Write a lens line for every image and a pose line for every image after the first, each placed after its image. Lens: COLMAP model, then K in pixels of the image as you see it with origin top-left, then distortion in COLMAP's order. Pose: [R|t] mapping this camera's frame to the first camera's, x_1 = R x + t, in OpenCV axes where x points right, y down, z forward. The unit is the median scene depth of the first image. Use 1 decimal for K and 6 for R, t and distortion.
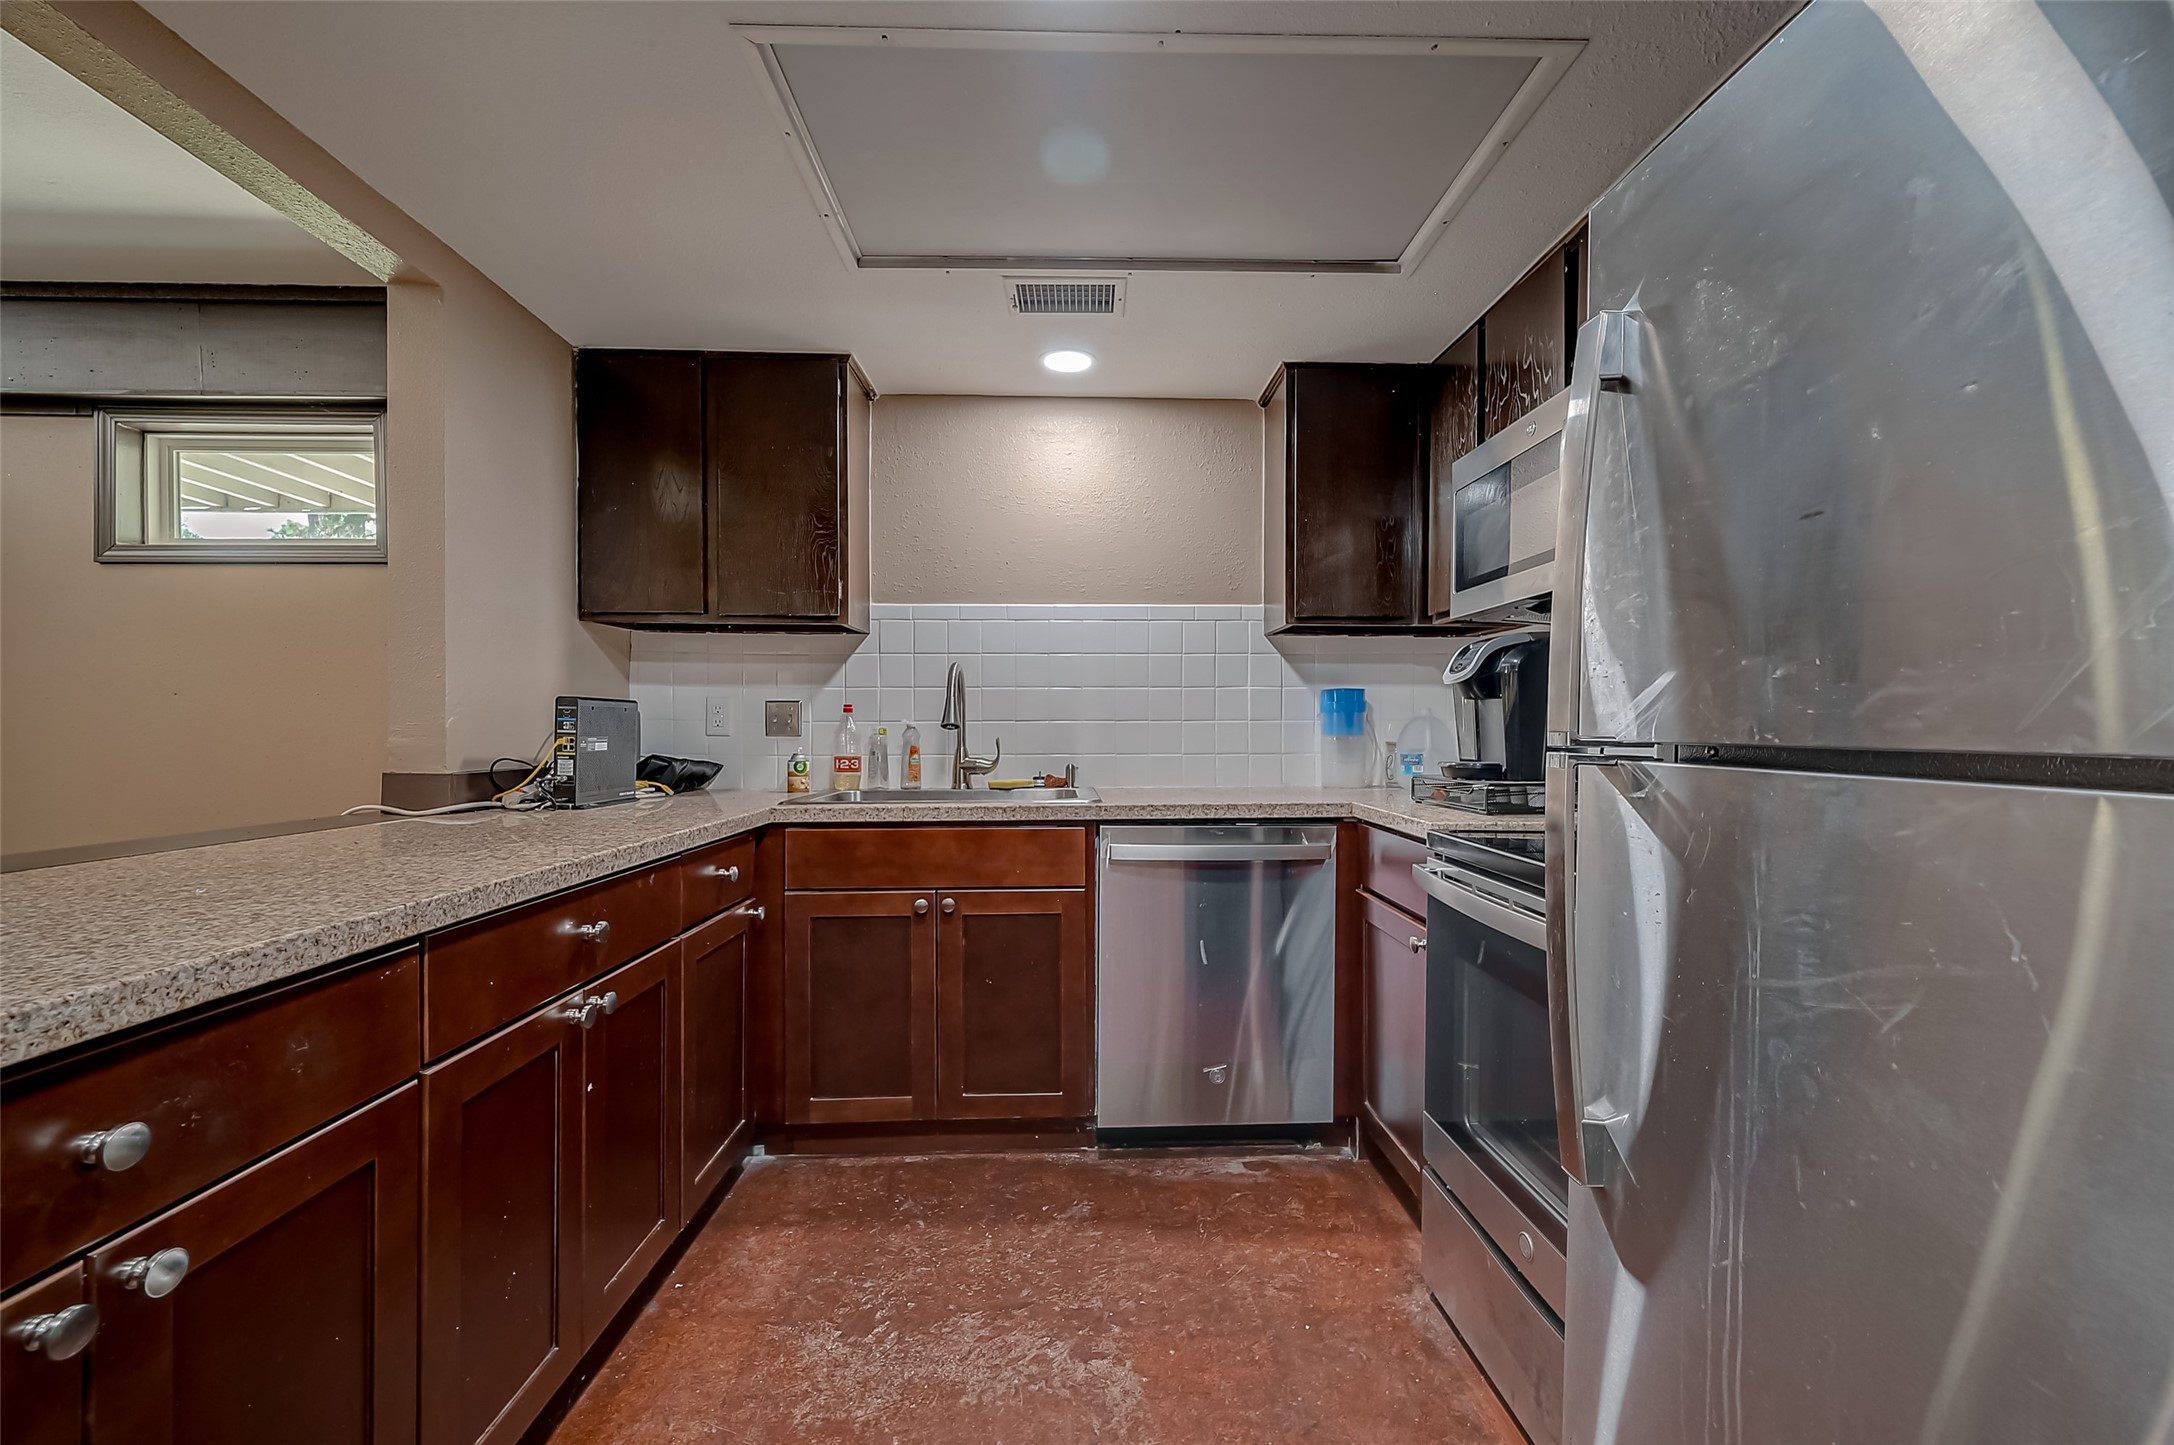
lens RADIAL K [[862.2, 0, 1098.6], [0, 862.2, 732.9], [0, 0, 1]] dist [0.000479, -0.000068]
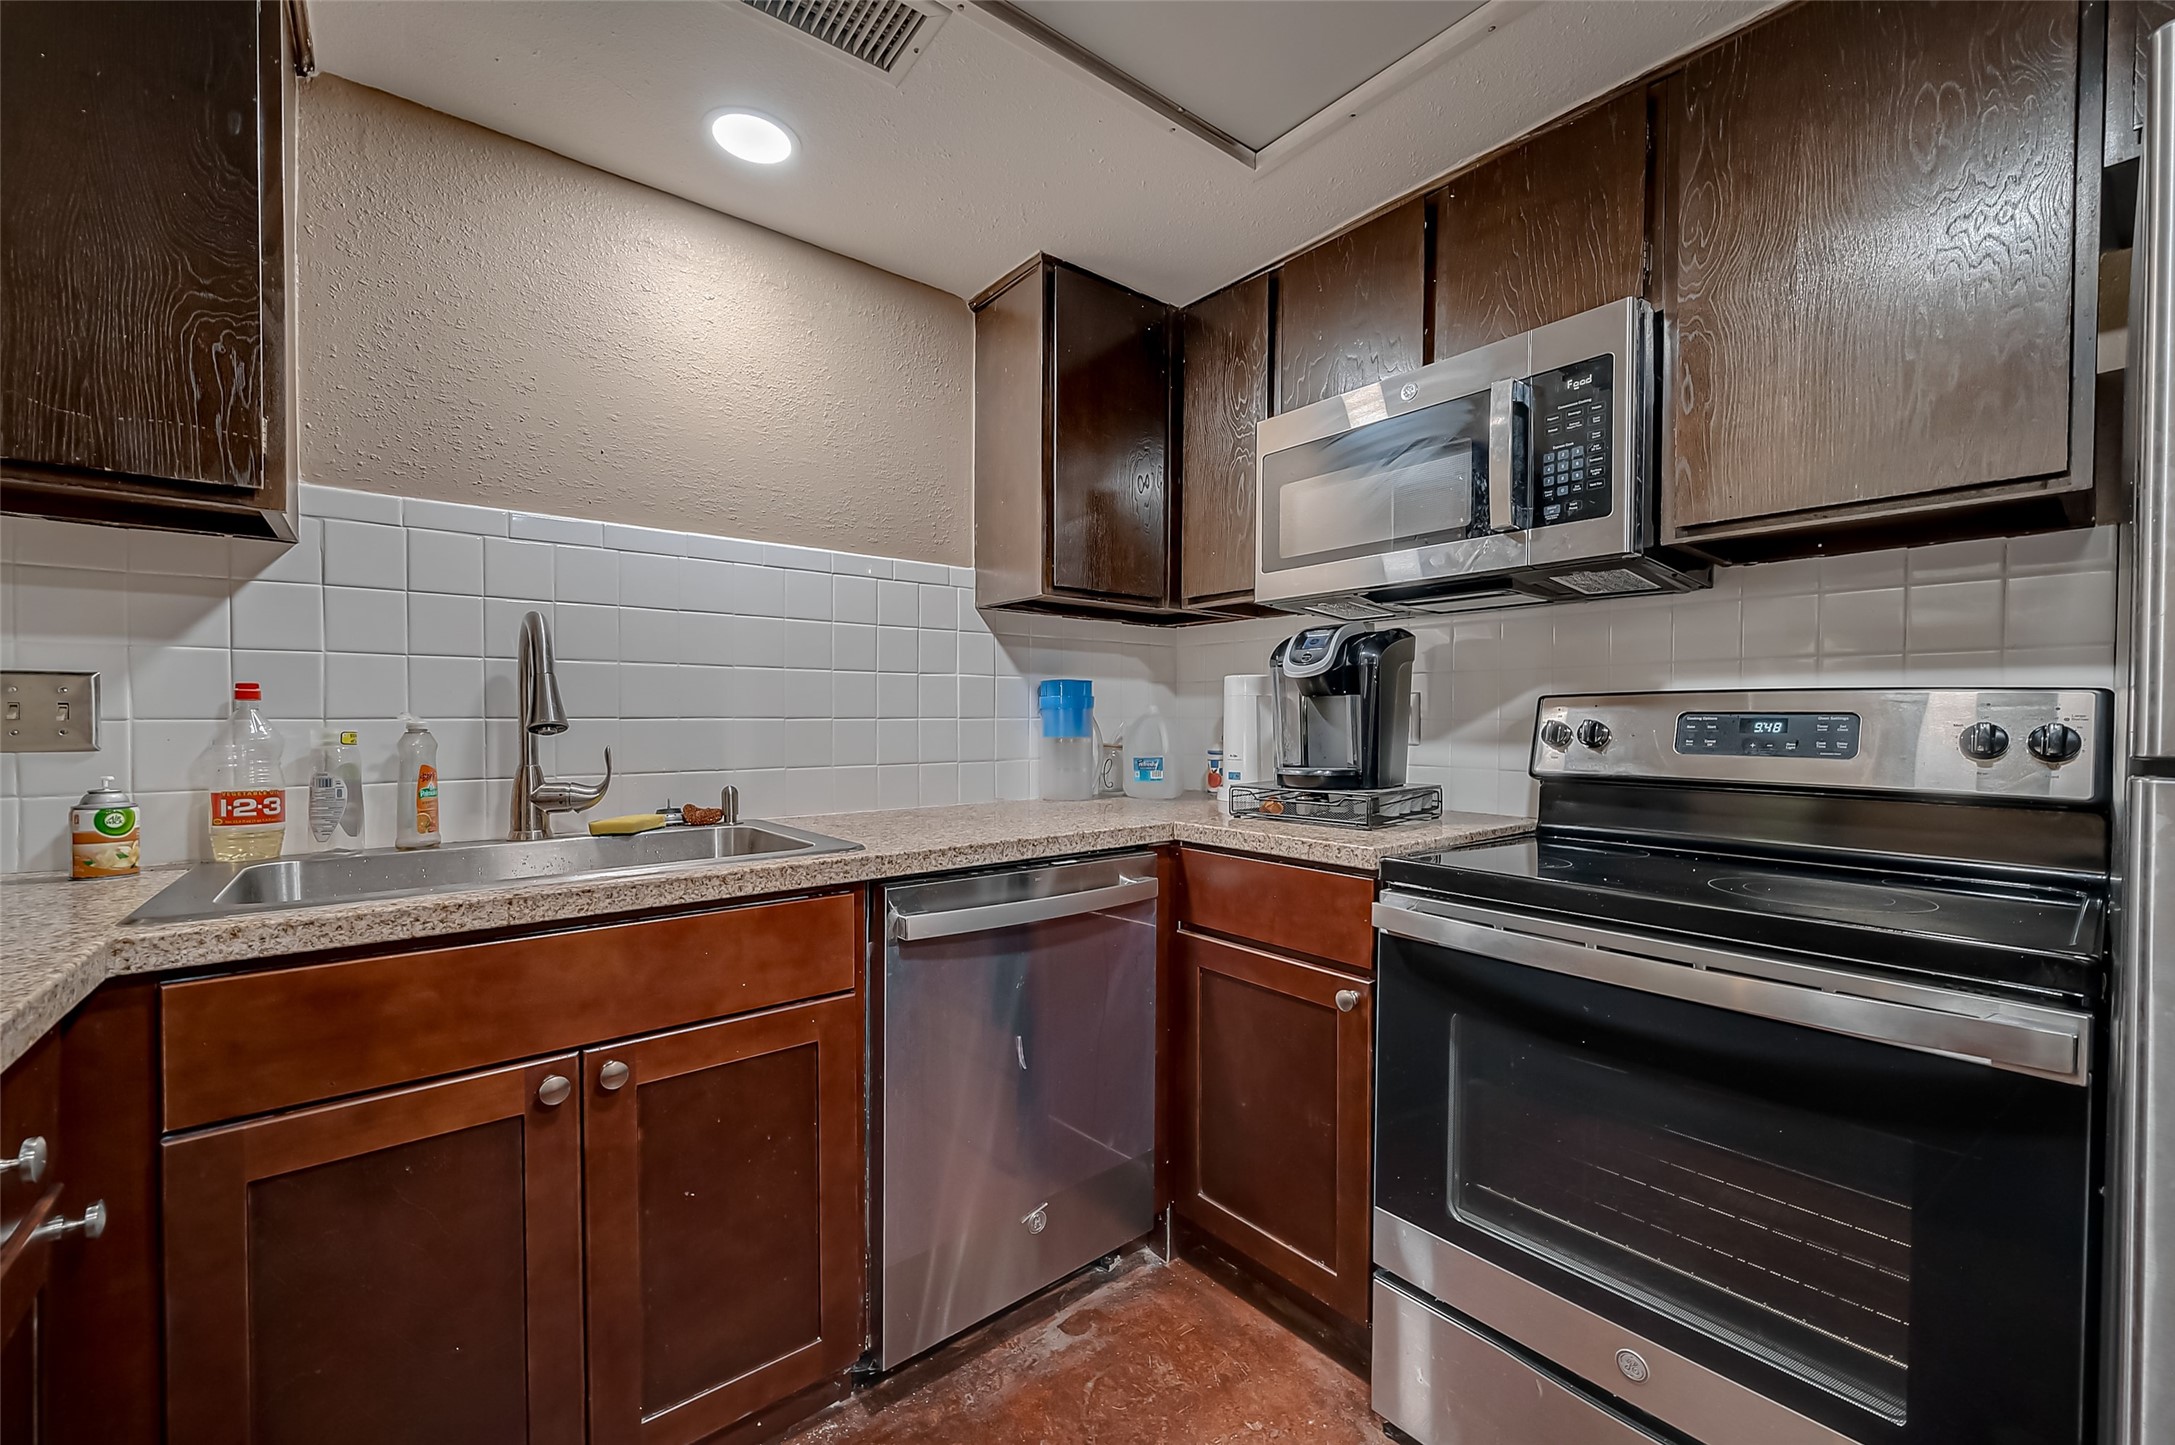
lens RADIAL K [[868.8, 0, 1083.3], [0, 868.8, 734.4], [0, 0, 1]] dist [0.000465, -0.000312]
pose [[0.801275, -0.008120, 0.598241, -0.250965], [0.003836, 0.999957, 0.008435, -0.007989], [-0.598284, -0.004464, 0.801272, 0.401077]]
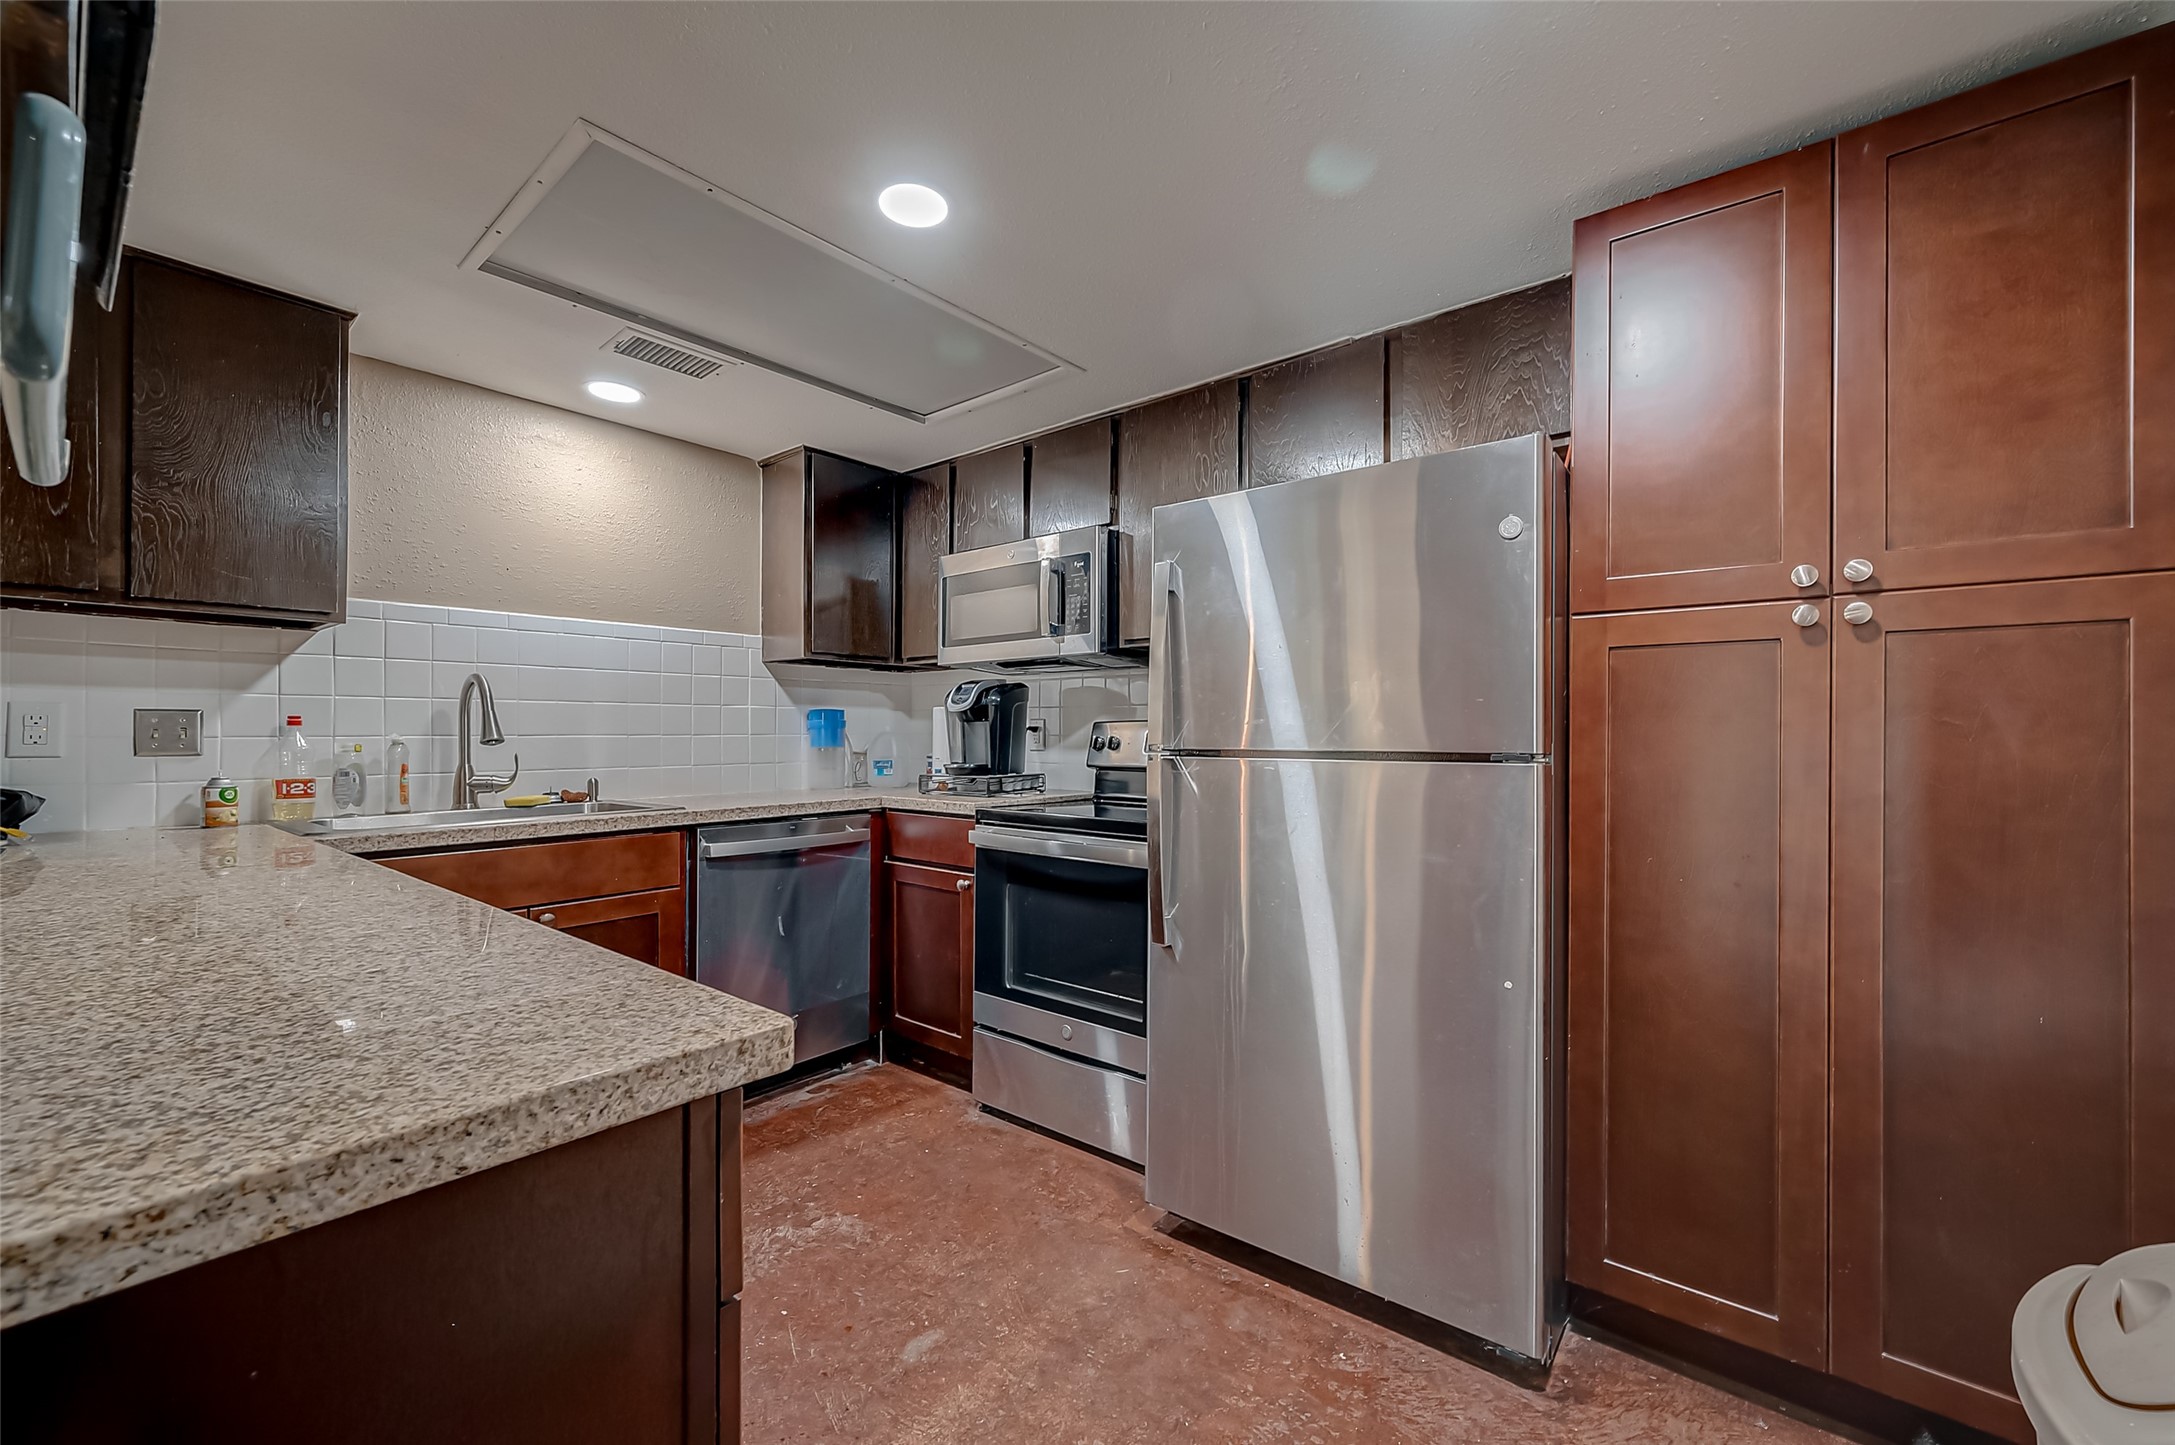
lens RADIAL K [[862.6, 0, 1099.1], [0, 862.6, 732.9], [0, 0, 1]] dist [0.000479, -0.000068]
pose [[0.655748, 0.001686, 0.754978, -0.495384], [0.006849, 0.999943, -0.008182, -0.005709], [-0.754949, 0.010536, 0.655699, -0.139697]]
